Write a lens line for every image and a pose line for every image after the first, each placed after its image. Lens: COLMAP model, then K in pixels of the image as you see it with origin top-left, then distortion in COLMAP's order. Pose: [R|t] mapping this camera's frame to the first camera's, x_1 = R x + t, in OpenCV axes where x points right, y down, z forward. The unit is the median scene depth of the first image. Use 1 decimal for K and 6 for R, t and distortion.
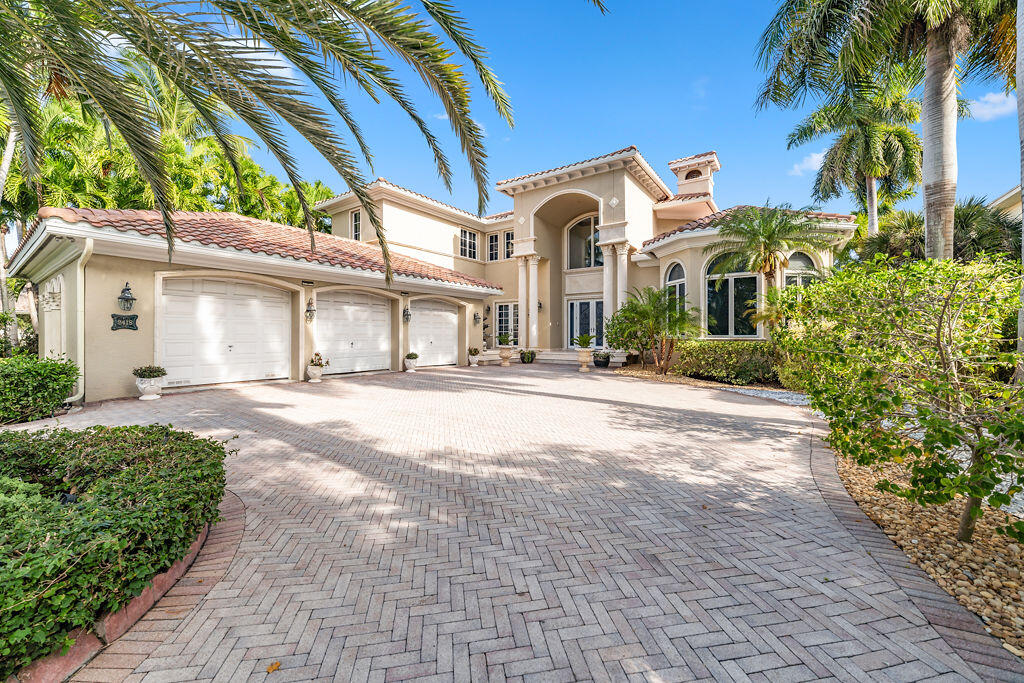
lens RADIAL K [[397.8, 0, 511.8], [0, 397.8, 331.6], [0, 0, 1]] dist [-0.001511, -0.000147]
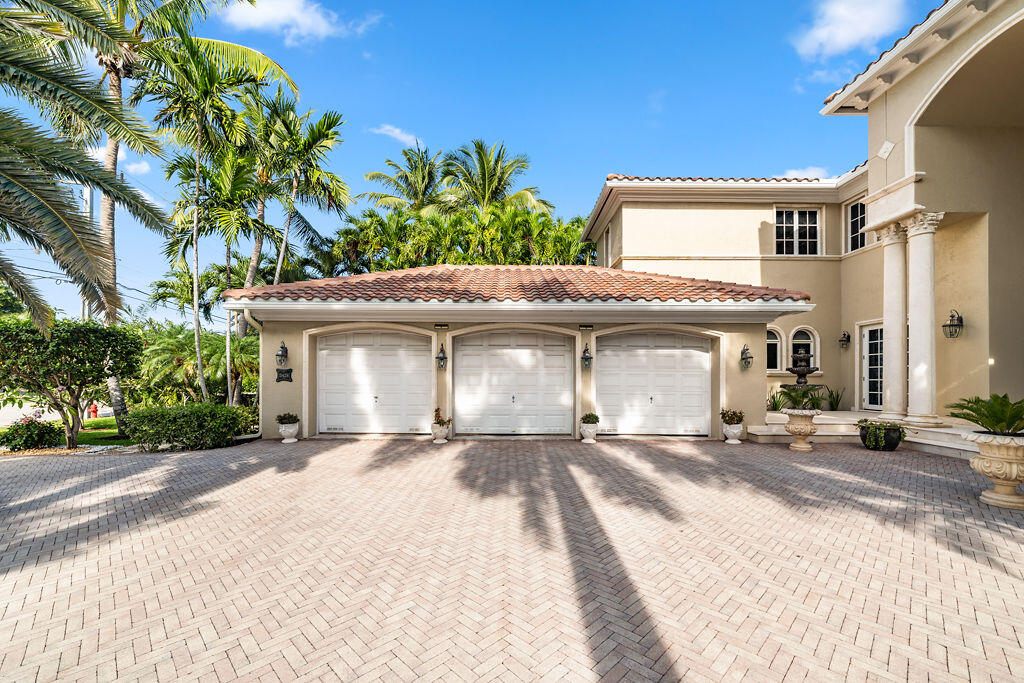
lens RADIAL K [[453.9, 0, 528.4], [0, 453.9, 351.4], [0, 0, 1]] dist [-0.000858, -0.000018]
pose [[0.571833, -0.060615, -0.818128, 0.258899], [0.003992, 0.997460, -0.071111, 0.002244], [0.820360, 0.037398, 0.570623, 0.385390]]
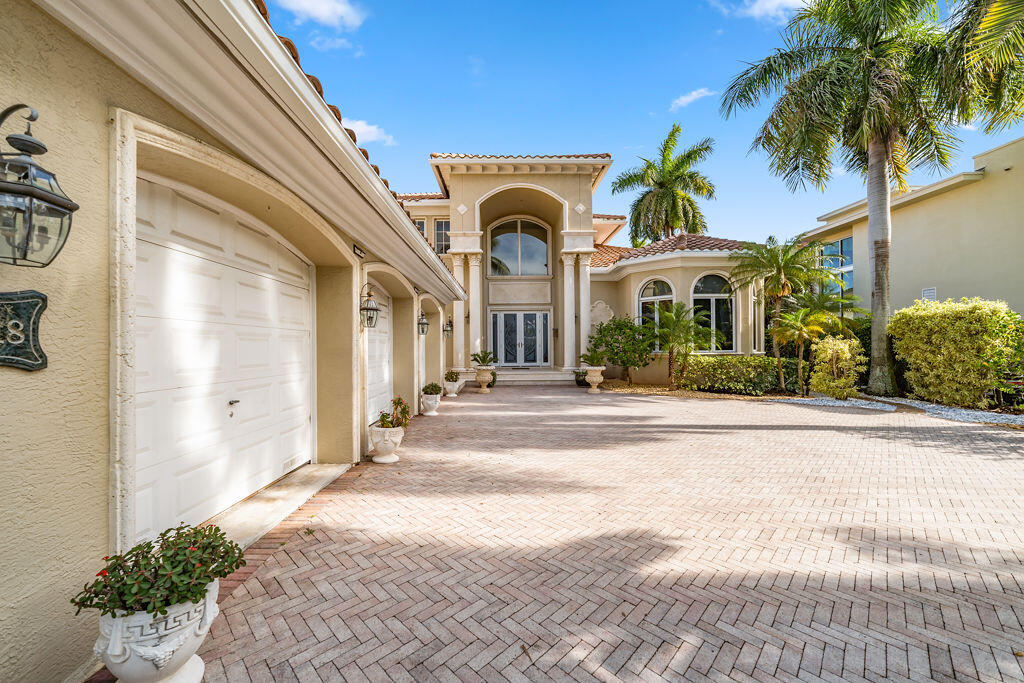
lens RADIAL K [[398.9, 0, 512.0], [0, 398.9, 341.5], [0, 0, 1]] dist [-0.000055, 0.000038]
pose [[0.807435, 0.000516, 0.589957, -0.416122], [0.004586, 0.999964, -0.007152, -0.007454], [-0.589939, 0.008481, 0.807403, 0.335778]]
